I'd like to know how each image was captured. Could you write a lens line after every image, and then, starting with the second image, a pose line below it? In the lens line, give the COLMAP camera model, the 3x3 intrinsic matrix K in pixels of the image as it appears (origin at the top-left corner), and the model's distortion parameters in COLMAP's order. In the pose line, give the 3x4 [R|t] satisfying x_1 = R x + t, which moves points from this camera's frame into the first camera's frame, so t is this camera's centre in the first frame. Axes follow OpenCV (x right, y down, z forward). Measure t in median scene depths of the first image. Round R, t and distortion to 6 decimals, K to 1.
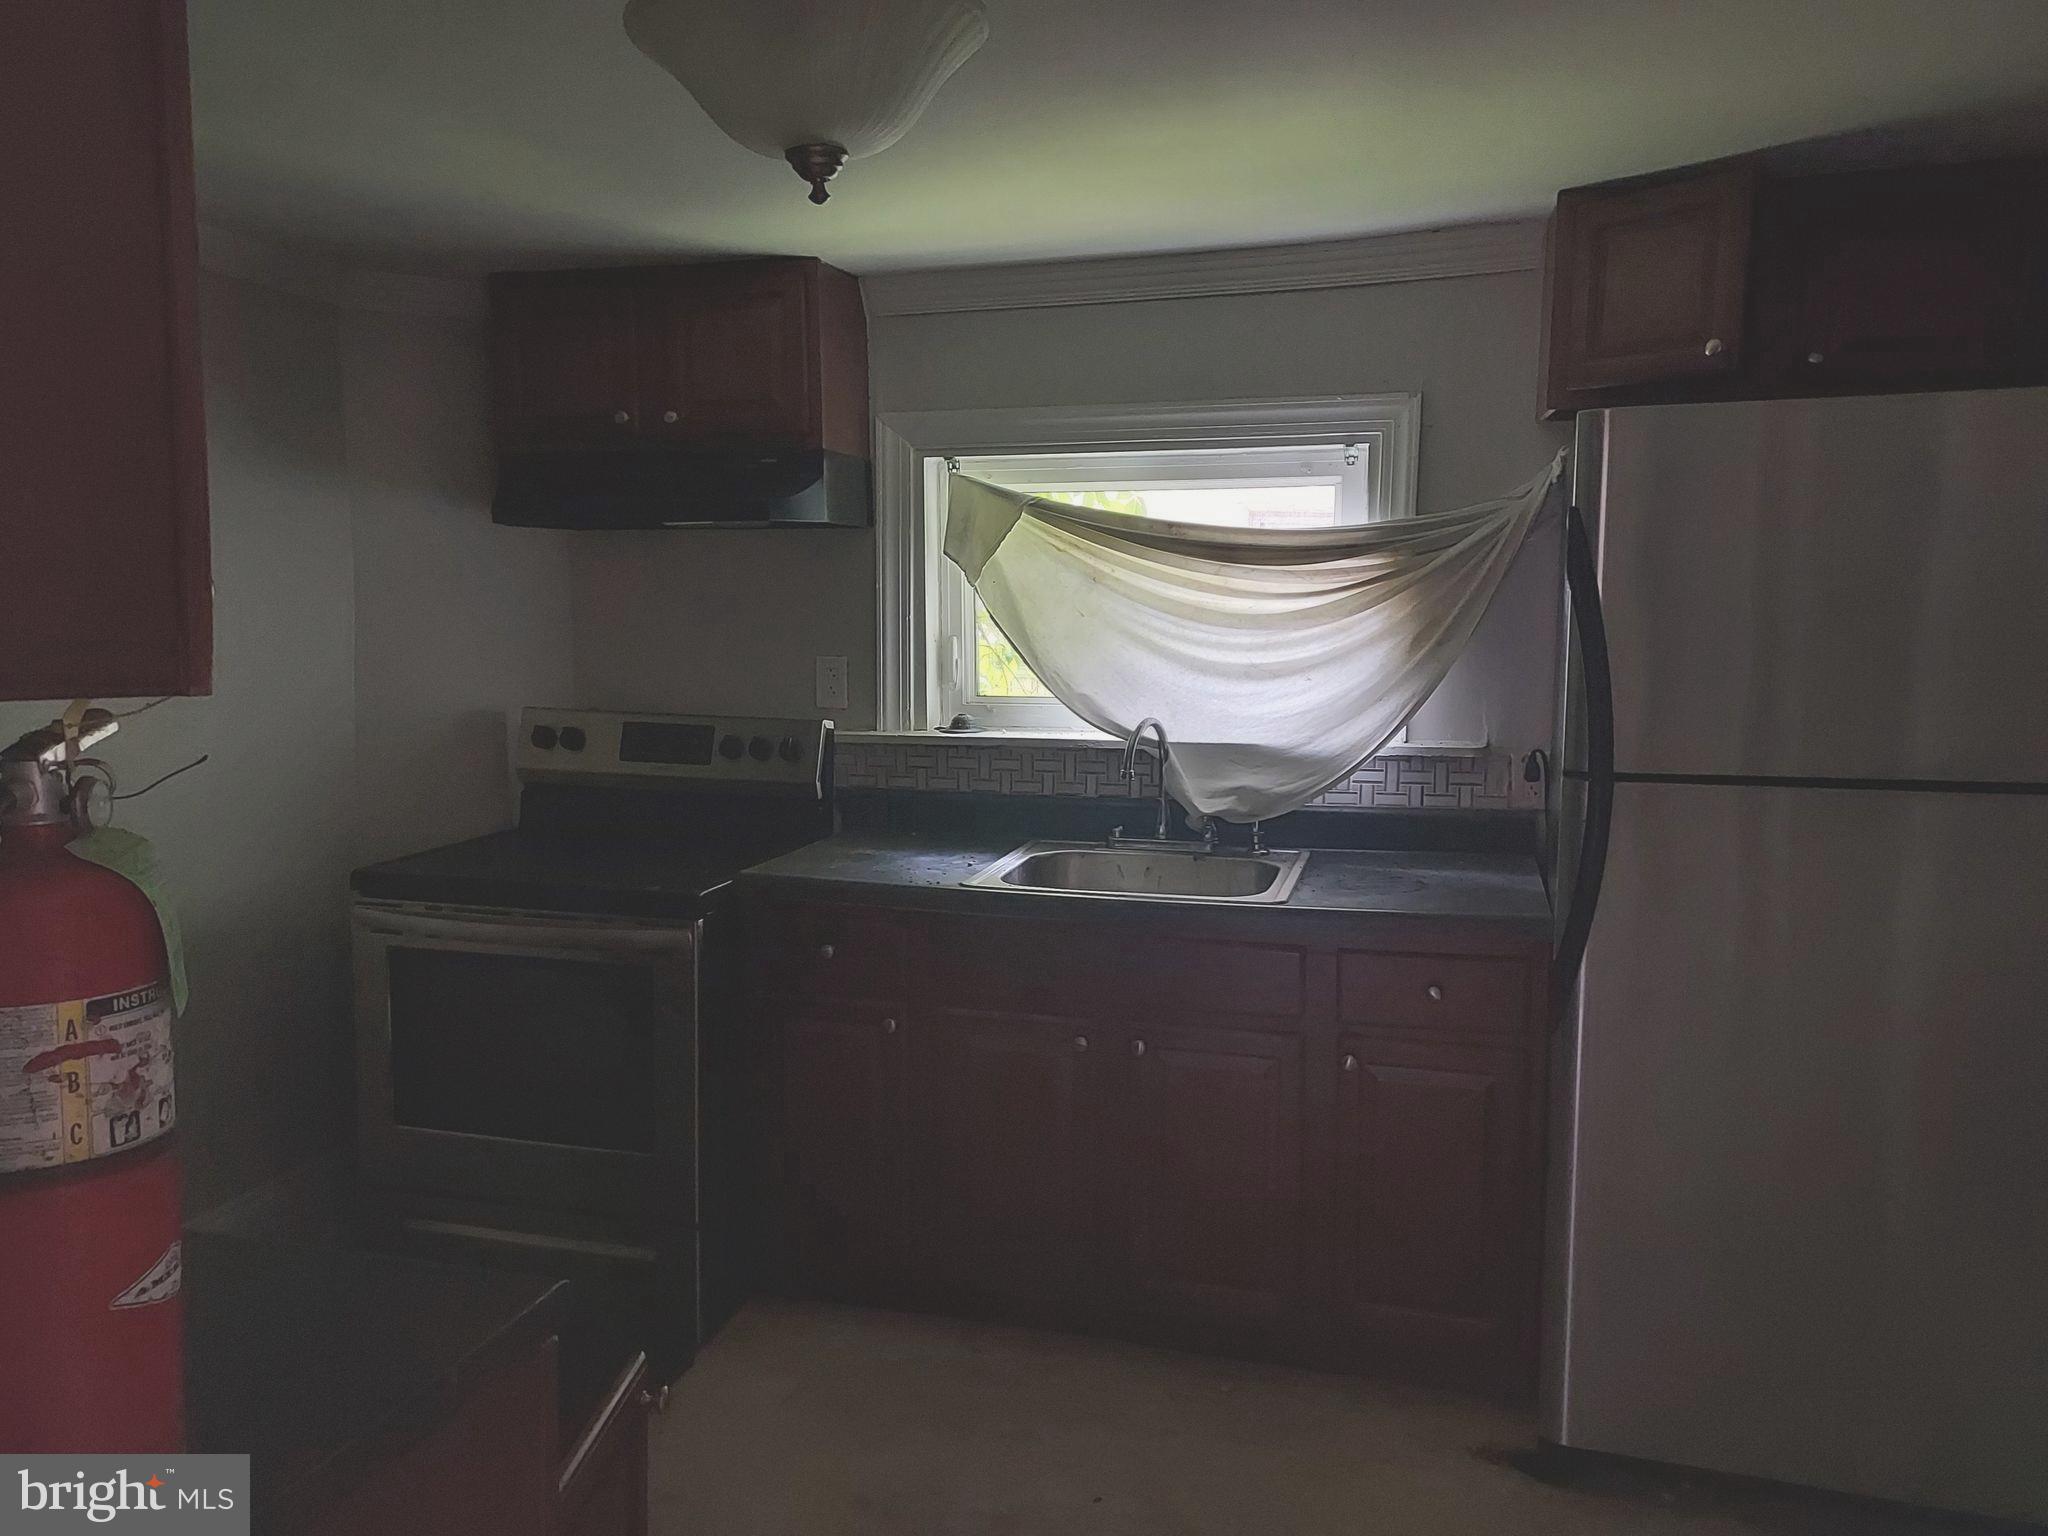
lens RADIAL K [[1465.1, 0, 1021.6], [0, 1465.1, 770.5], [0, 0, 1]] dist [0.055072, -0.013897]
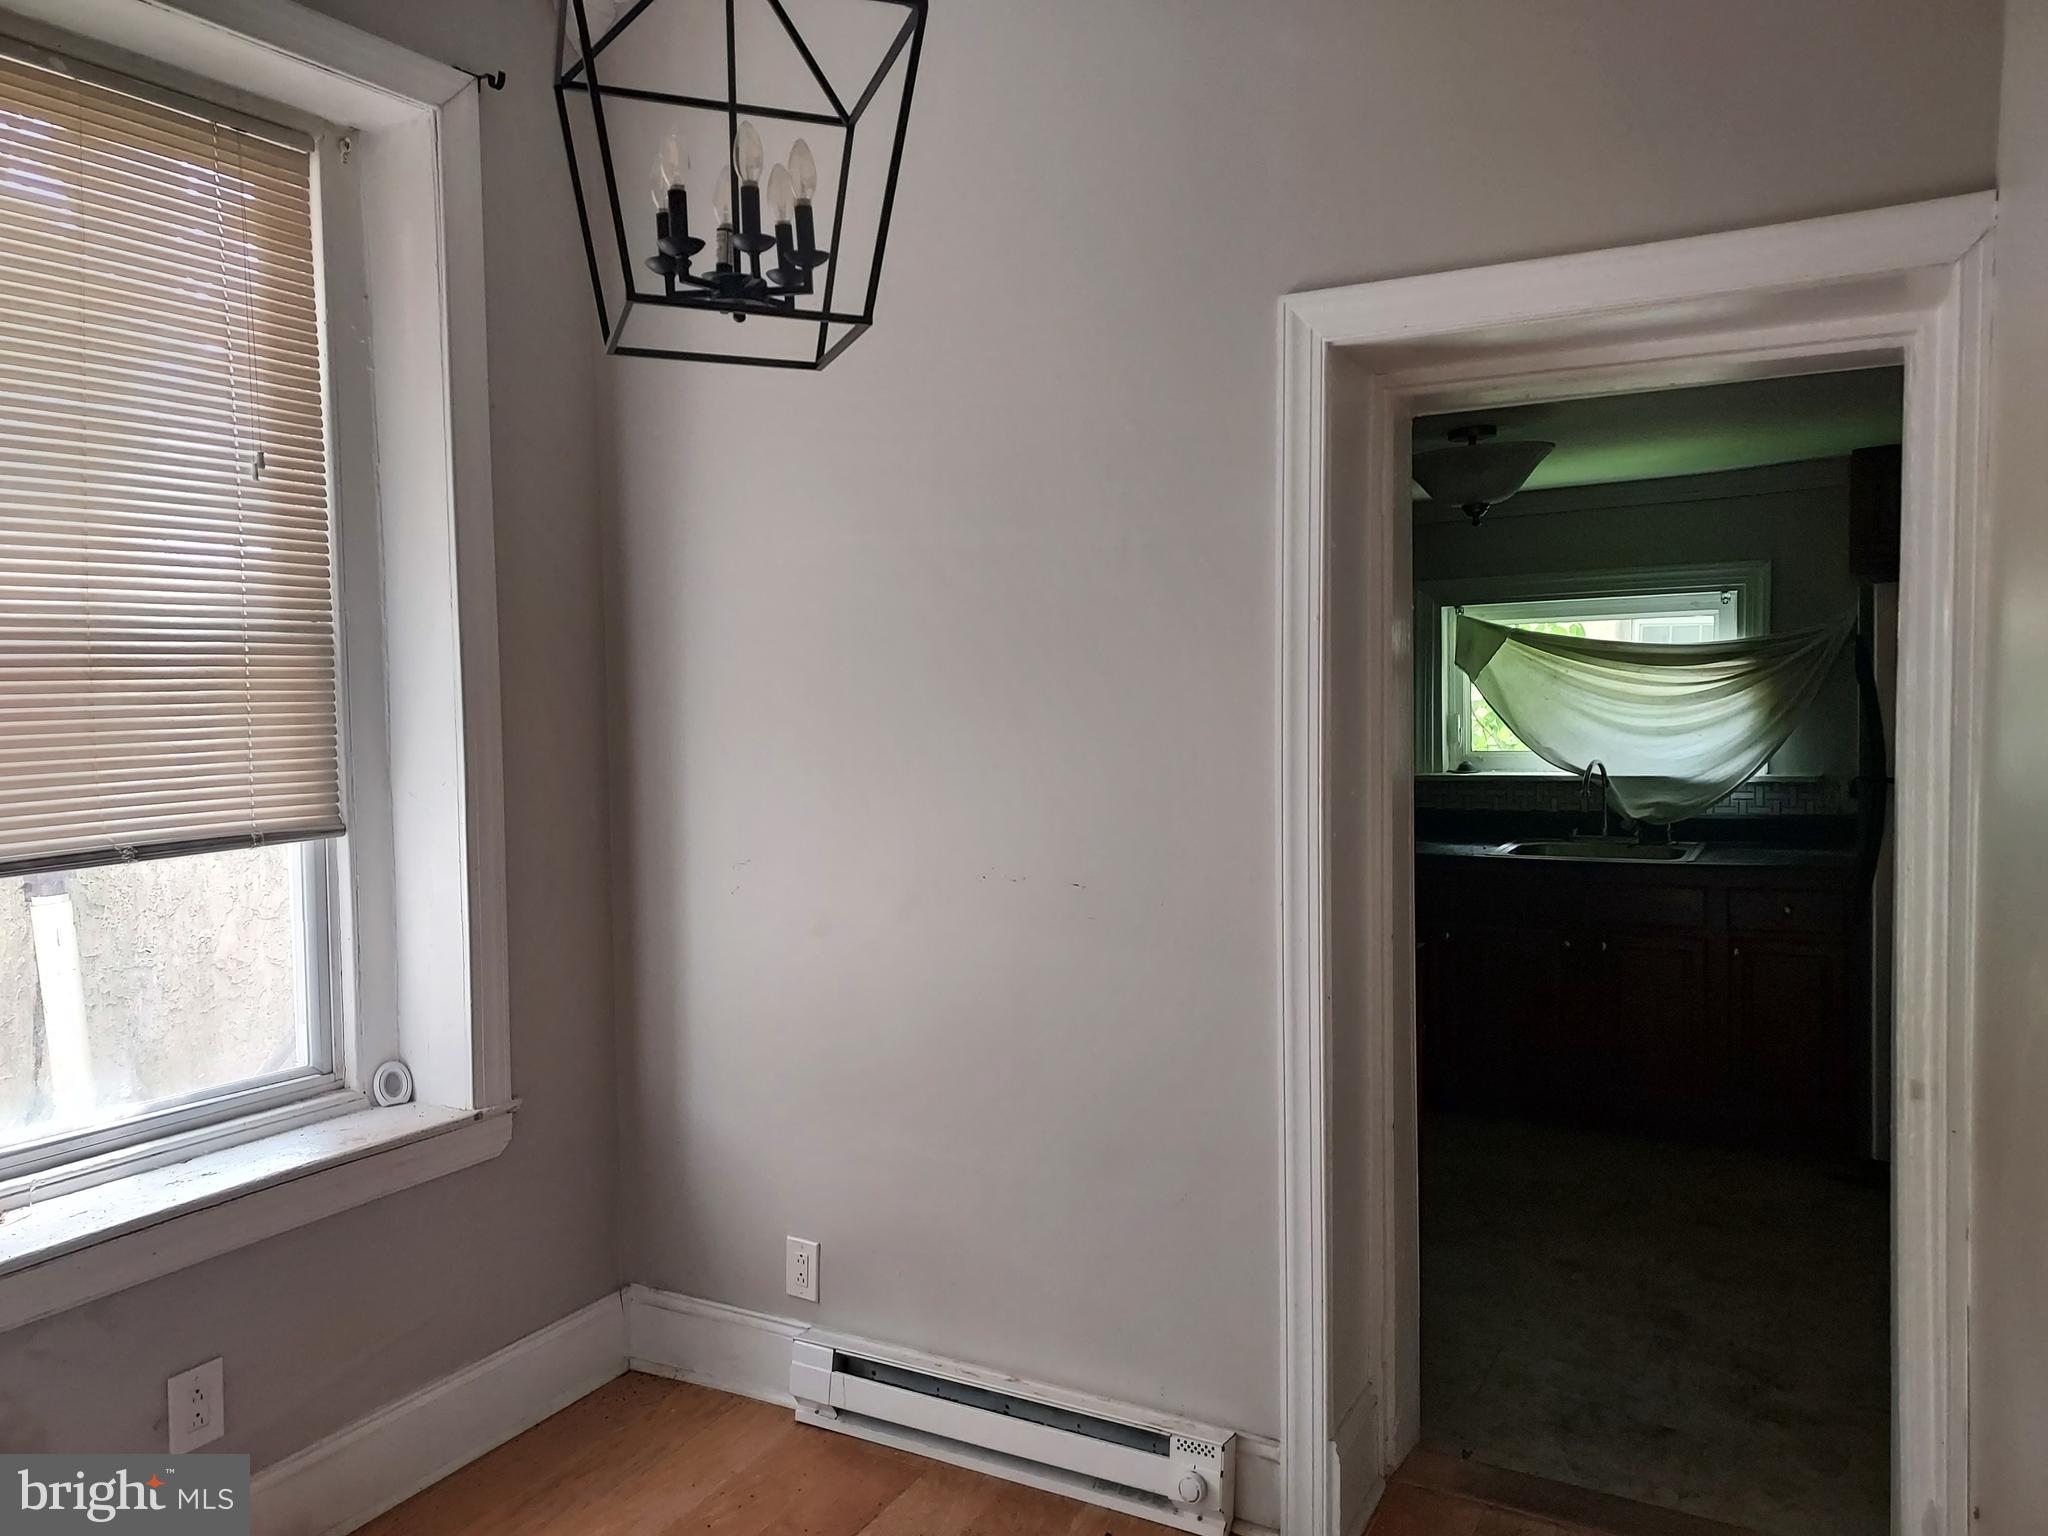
lens RADIAL K [[1465.1, 0, 1030.1], [0, 1465.1, 766.5], [0, 0, 1]] dist [0.055072, -0.013897]
pose [[0.976528, -0.016134, -0.214787, -0.173292], [0.004737, 0.998558, -0.053471, 0.054890], [0.215340, 0.051198, 0.975196, -0.736193]]
